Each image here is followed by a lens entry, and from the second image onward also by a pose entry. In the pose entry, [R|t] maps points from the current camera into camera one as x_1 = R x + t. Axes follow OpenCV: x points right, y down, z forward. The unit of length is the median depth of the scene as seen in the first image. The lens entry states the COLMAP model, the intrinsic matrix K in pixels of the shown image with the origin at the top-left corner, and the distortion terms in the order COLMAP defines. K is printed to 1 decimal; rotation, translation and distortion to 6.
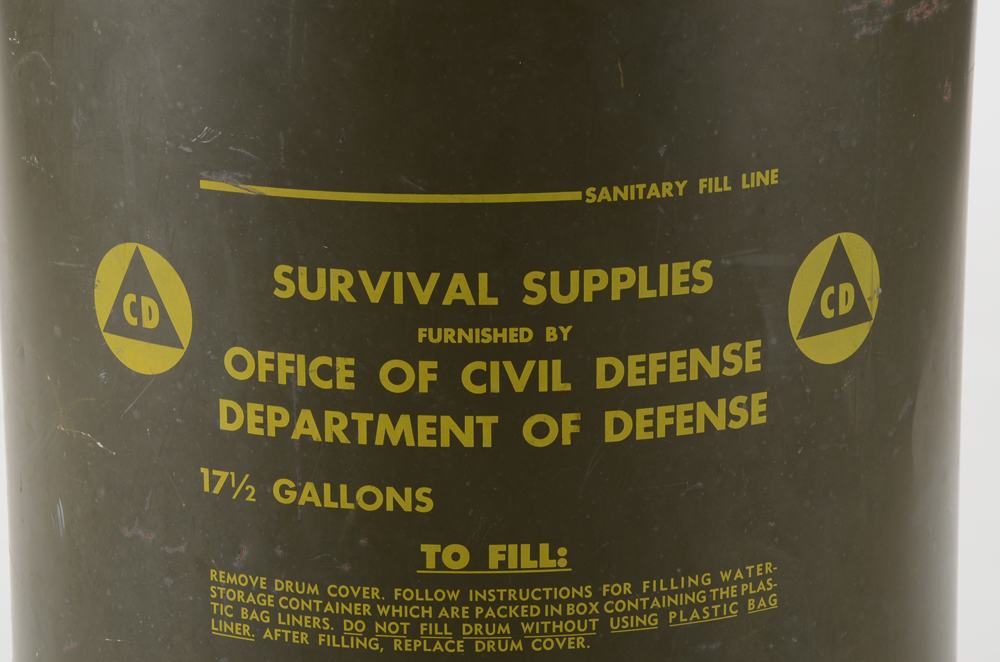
lens RADIAL K [[3236.7, 0, 496.4], [0, 3236.7, 331.5], [0, 0, 1]] dist [0.809885, 0.000000]
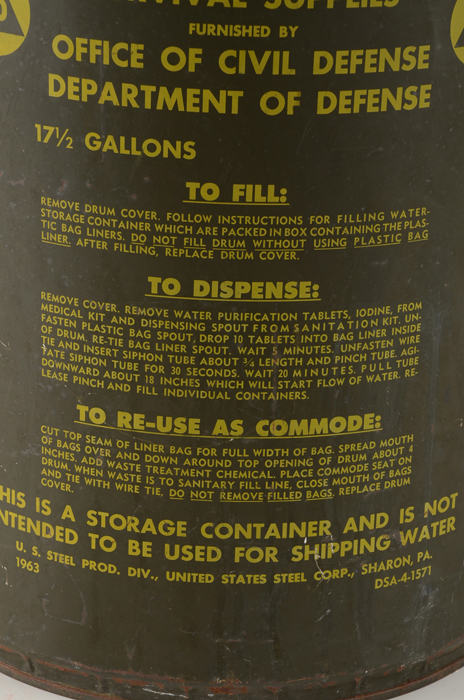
lens RADIAL K [[1900.9, 0, 233.9], [0, 1900.9, 350.0], [0, 0, 1]] dist [0.627038, 0.000000]
pose [[0.999218, 0.039392, 0.003536, -0.002088], [-0.039537, 0.997198, 0.063499, 0.084922], [-0.001025, -0.063589, 0.997976, 0.145044]]
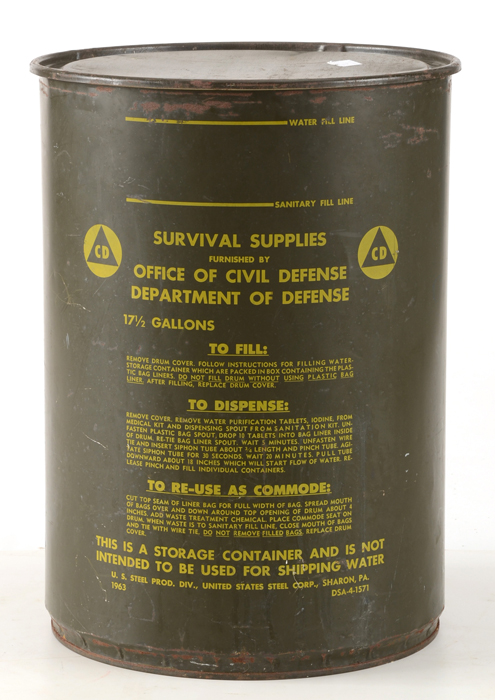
lens RADIAL K [[3126.7, 0, 242.7], [0, 3126.7, 325.4], [0, 0, 1]] dist [1.307879, 0.000000]
pose [[0.998136, 0.020215, -0.057582, 0.142225], [-0.024971, 0.996227, -0.083111, 0.252460], [0.055685, 0.084394, 0.994875, -1.418745]]
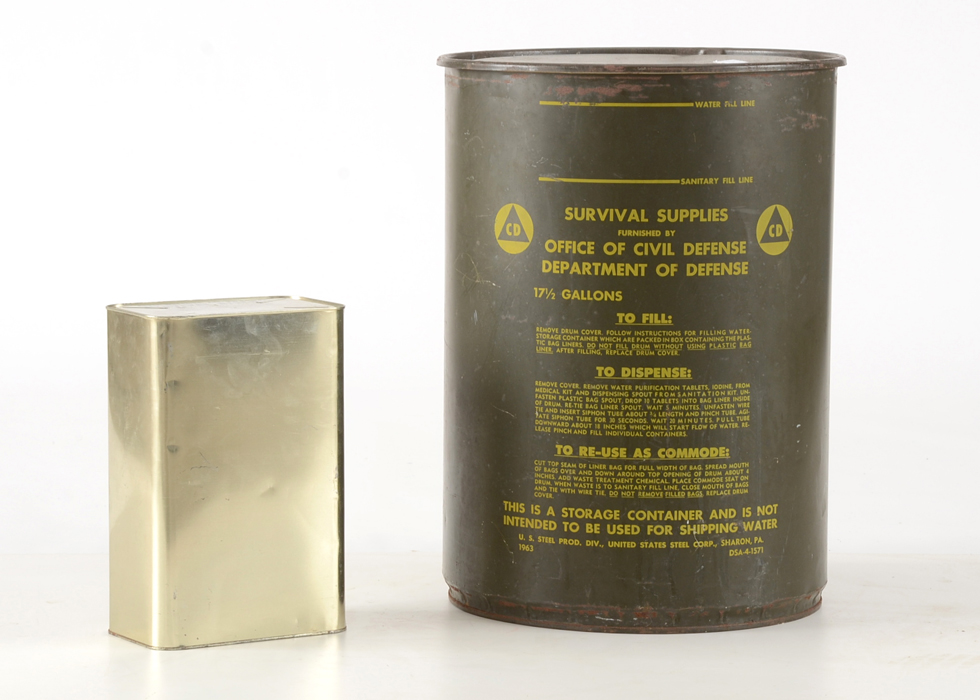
lens RADIAL K [[4389.5, 0, 485.6], [0, 4389.5, 348.3], [0, 0, 1]] dist [1.162263, 0.000000]
pose [[0.999664, 0.019472, -0.017091, -0.069124], [-0.021797, 0.988672, -0.148499, 0.634119], [0.014006, 0.148822, 0.988765, -2.581910]]
